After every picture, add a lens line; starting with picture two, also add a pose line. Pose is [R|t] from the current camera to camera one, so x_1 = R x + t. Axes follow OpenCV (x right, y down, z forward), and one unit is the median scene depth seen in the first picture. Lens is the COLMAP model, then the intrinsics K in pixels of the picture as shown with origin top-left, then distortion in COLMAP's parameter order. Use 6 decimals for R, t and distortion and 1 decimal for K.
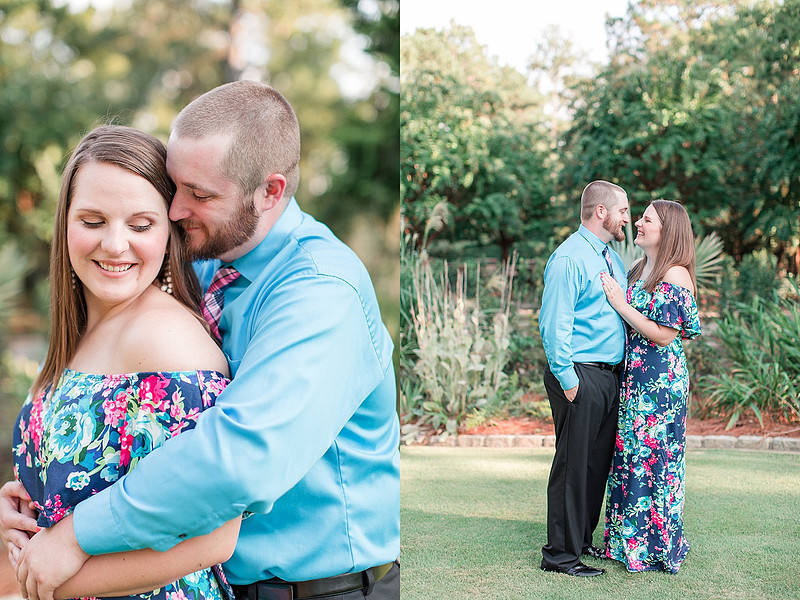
lens RADIAL K [[1124.7, 0, 400.0], [0, 1124.7, 300.0], [0, 0, 1]] dist [0.255210, 0.063867]
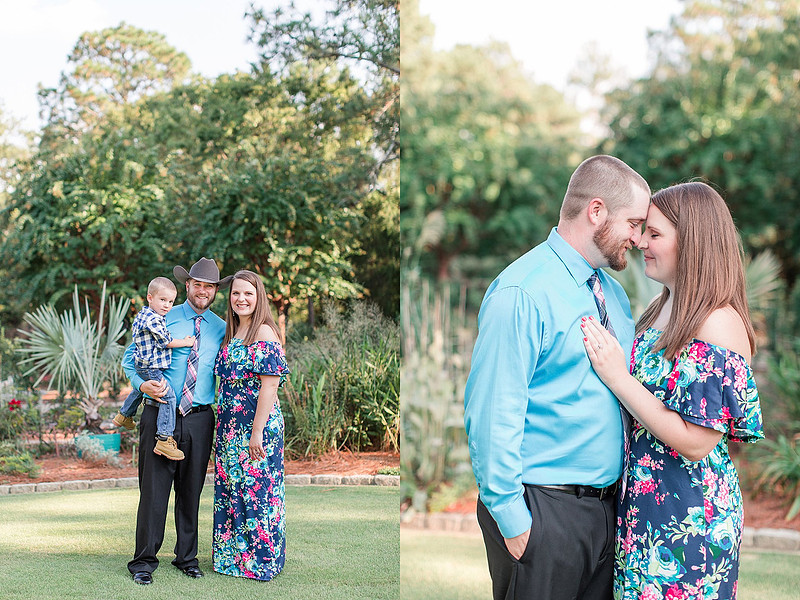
lens RADIAL K [[1124.7, 0, 400.0], [0, 1124.7, 300.0], [0, 0, 1]] dist [0.255210, 0.063867]
pose [[0.999403, 0.012050, -0.032394, 0.051619], [-0.012506, 0.999825, -0.013918, -0.011508], [0.032220, 0.014314, 0.999378, 0.215242]]
